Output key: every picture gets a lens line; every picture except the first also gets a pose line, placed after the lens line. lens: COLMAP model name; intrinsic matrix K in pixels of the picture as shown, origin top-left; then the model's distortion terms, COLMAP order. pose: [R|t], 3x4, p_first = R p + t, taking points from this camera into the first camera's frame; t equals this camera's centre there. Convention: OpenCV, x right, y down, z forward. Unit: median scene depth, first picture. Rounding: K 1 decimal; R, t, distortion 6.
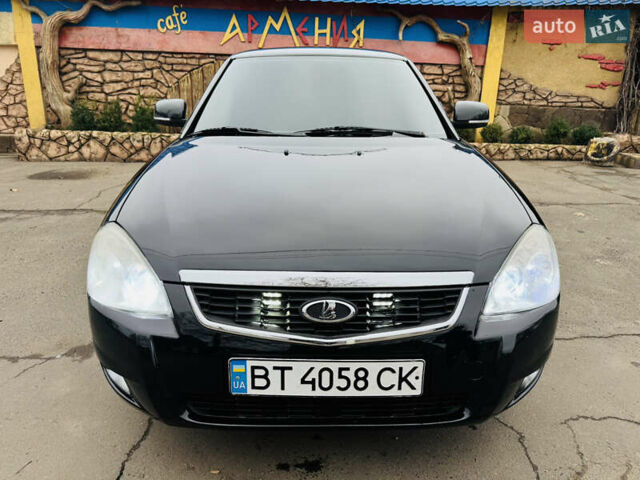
lens RADIAL K [[454.5, 0, 322.0], [0, 454.5, 239.2], [0, 0, 1]] dist [0.005732, -0.010559]
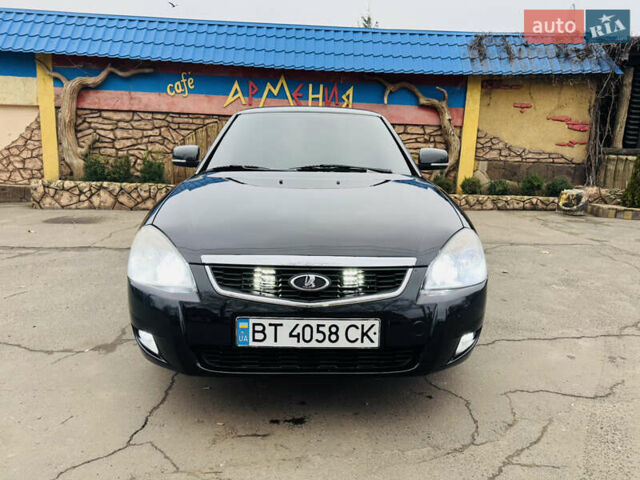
lens RADIAL K [[449.9, 0, 320.0], [0, 449.9, 240.0], [0, 0, 1]] dist [0.050743, -0.072413]
pose [[0.999974, 0.002835, 0.006622, 0.005645], [-0.001997, 0.992369, -0.123287, 0.030785], [-0.006921, 0.123271, 0.992349, -0.057617]]
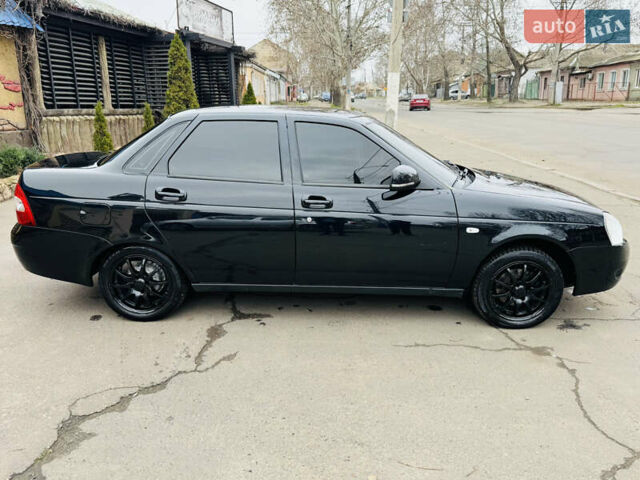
lens RADIAL K [[522.4, 0, 320.0], [0, 522.4, 240.0], [0, 0, 1]] dist [0.007189, -0.008951]
pose [[0.044295, -0.279237, 0.959200, -0.522478], [0.312489, 0.915836, 0.252182, -0.170785], [-0.948888, 0.288569, 0.127826, 0.358680]]
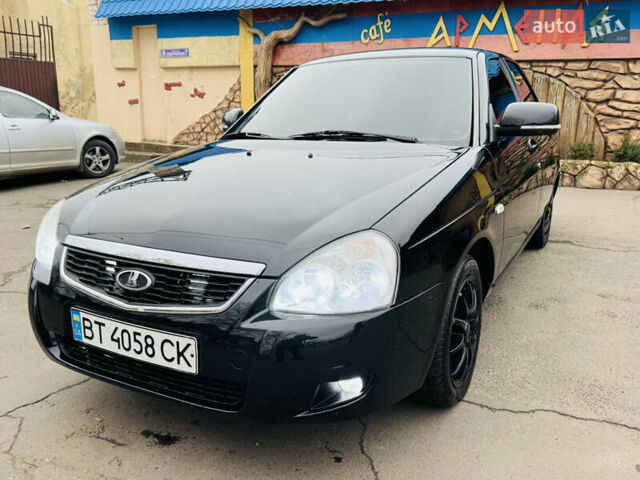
lens RADIAL K [[540.5, 0, 322.9], [0, 540.5, 247.3], [0, 0, 1]] dist [0.084104, -0.135512]
pose [[0.870333, 0.102718, -0.481633, 0.166355], [-0.132496, 0.990785, -0.028121, 0.008251], [0.474306, 0.088289, 0.875922, 0.003457]]
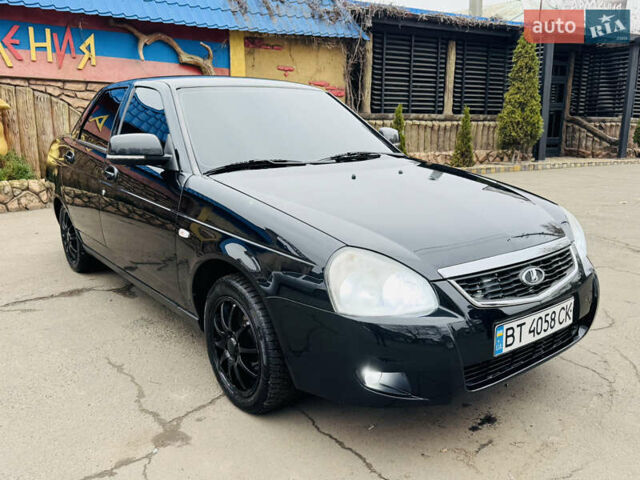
lens RADIAL K [[540.5, 0, 322.9], [0, 540.5, 247.3], [0, 0, 1]] dist [0.084104, -0.135512]
pose [[0.797003, -0.158080, 0.582921, -0.225684], [0.201969, 0.979335, -0.010562, -0.006296], [-0.569205, 0.126150, 0.812460, -0.000538]]
